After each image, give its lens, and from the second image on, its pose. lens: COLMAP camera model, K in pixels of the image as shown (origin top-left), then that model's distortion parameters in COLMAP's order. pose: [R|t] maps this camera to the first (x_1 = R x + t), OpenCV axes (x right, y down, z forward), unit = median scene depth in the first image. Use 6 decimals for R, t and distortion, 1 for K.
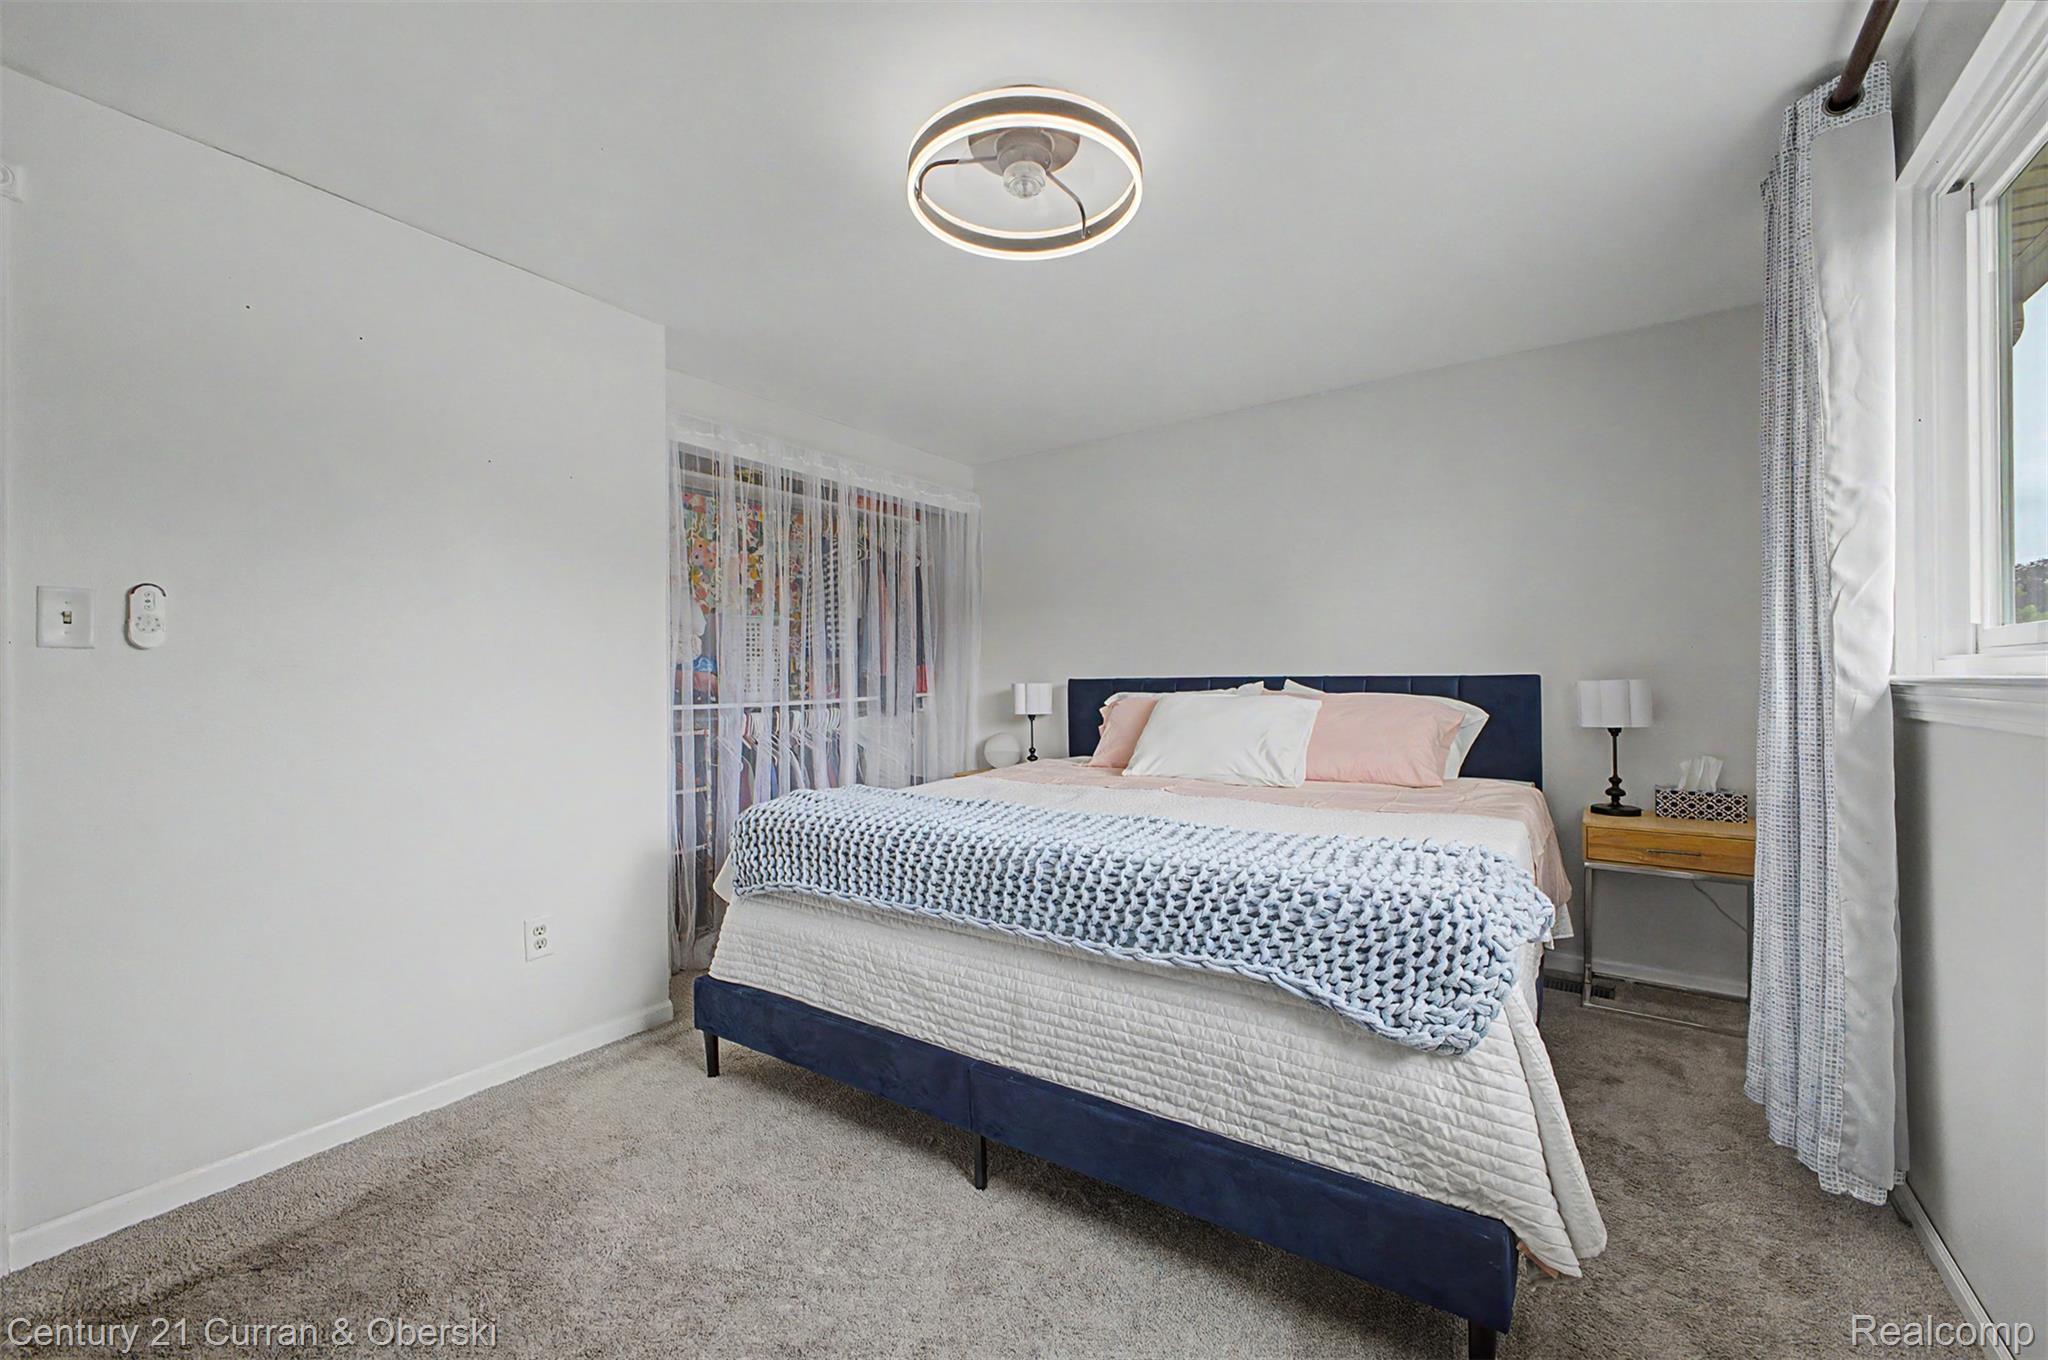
lens RADIAL K [[813.1, 0, 1038.1], [0, 813.1, 674.3], [0, 0, 1]] dist [0.030212, -0.011278]
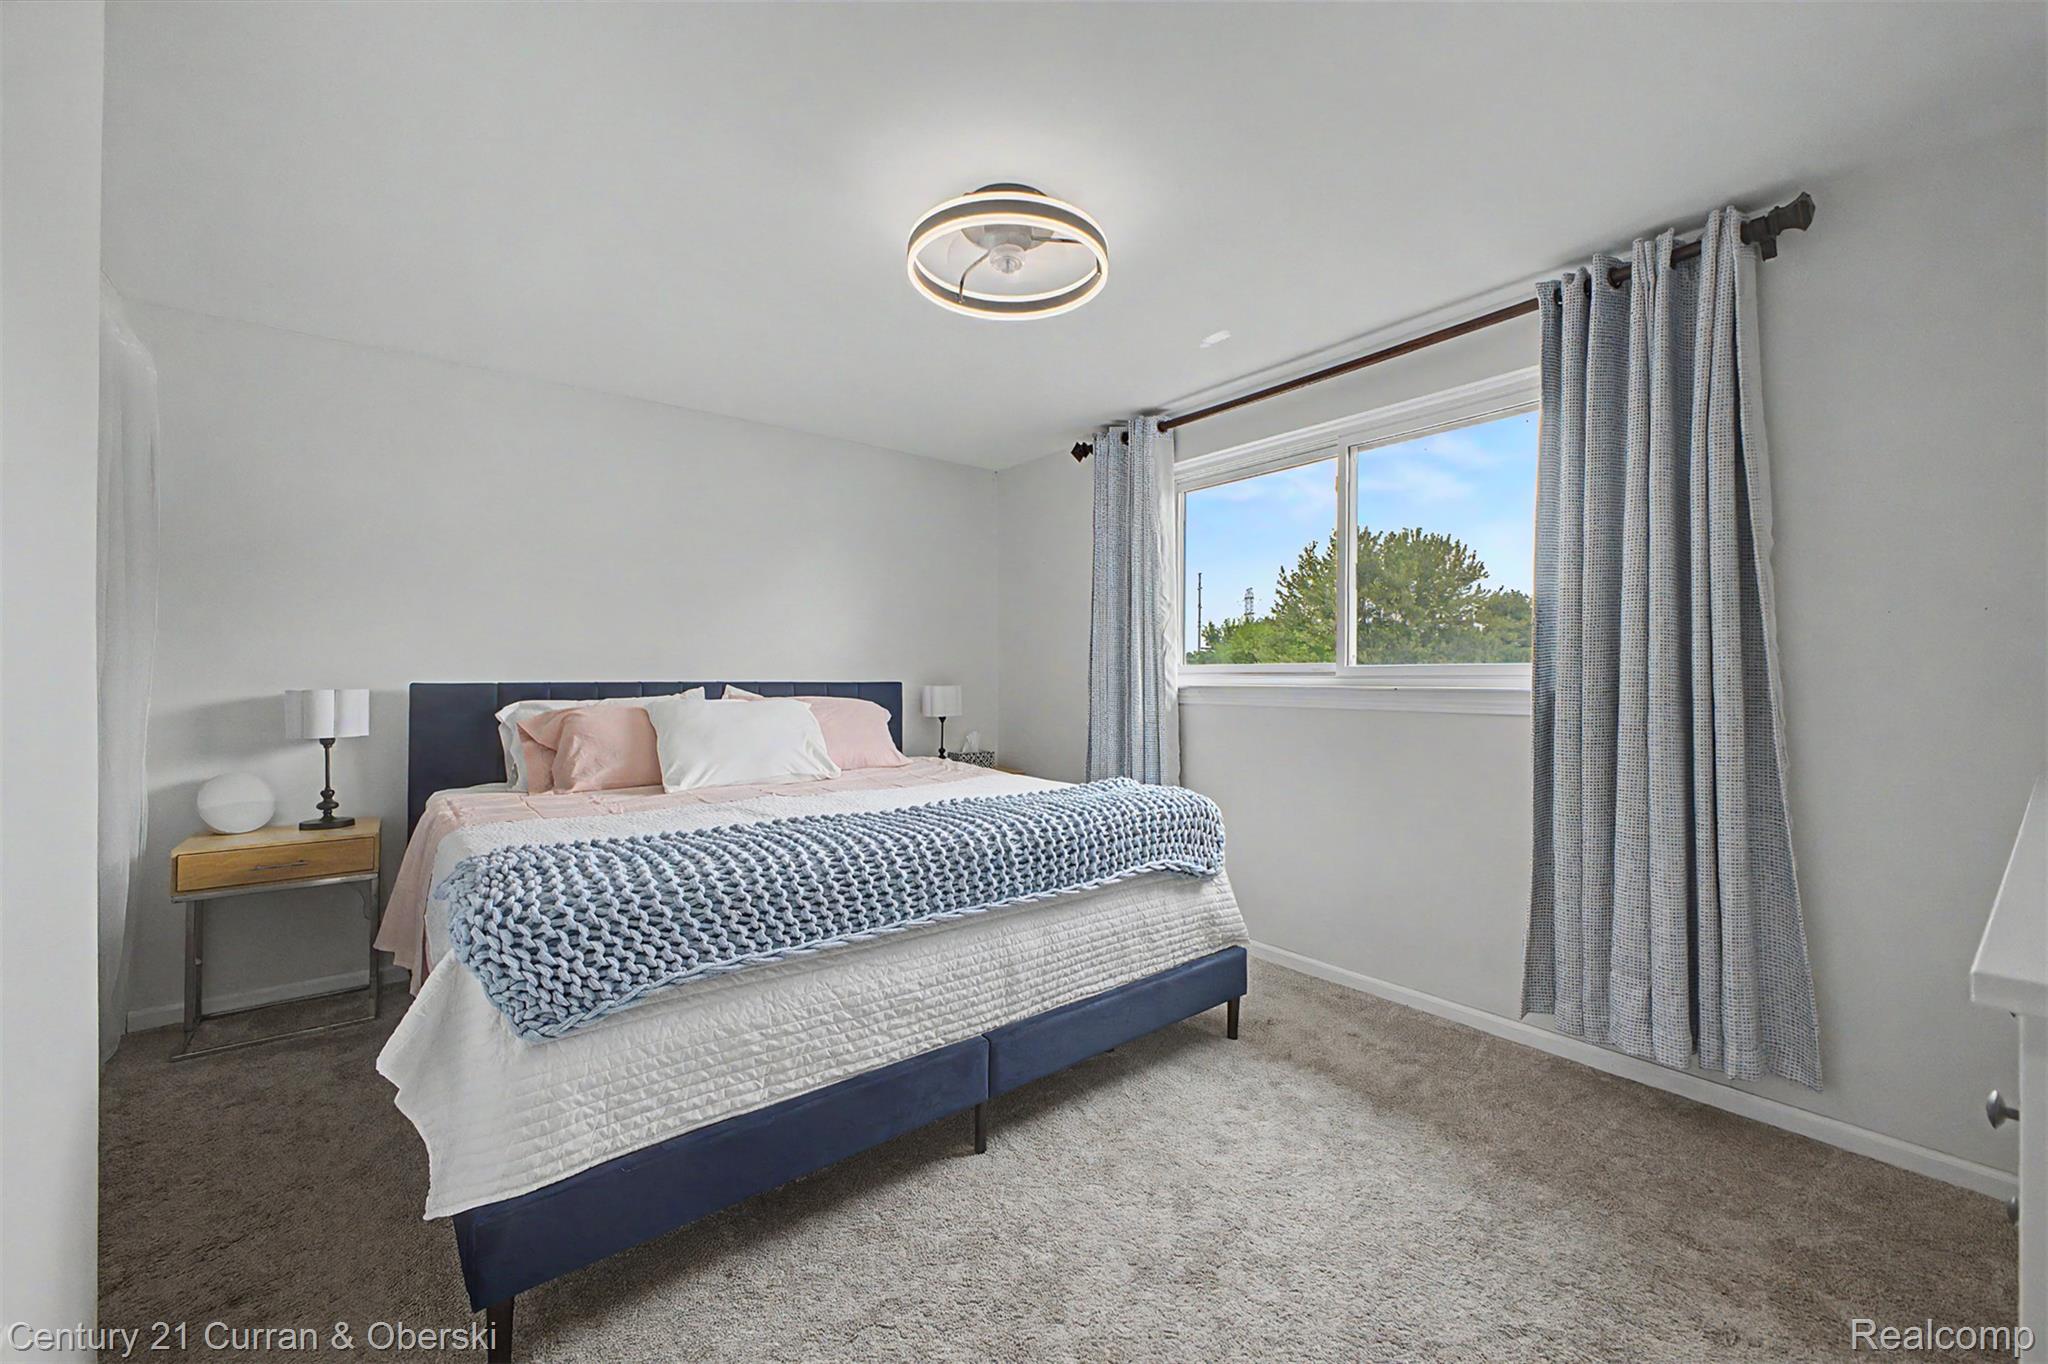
lens RADIAL K [[813.1, 0, 1038.1], [0, 813.1, 676.3], [0, 0, 1]] dist [0.030212, -0.011278]
pose [[0.287377, 0.016675, 0.957672, -1.079182], [-0.009646, 0.999848, -0.014514, 0.012413], [-0.957769, -0.005066, 0.287494, 0.611250]]
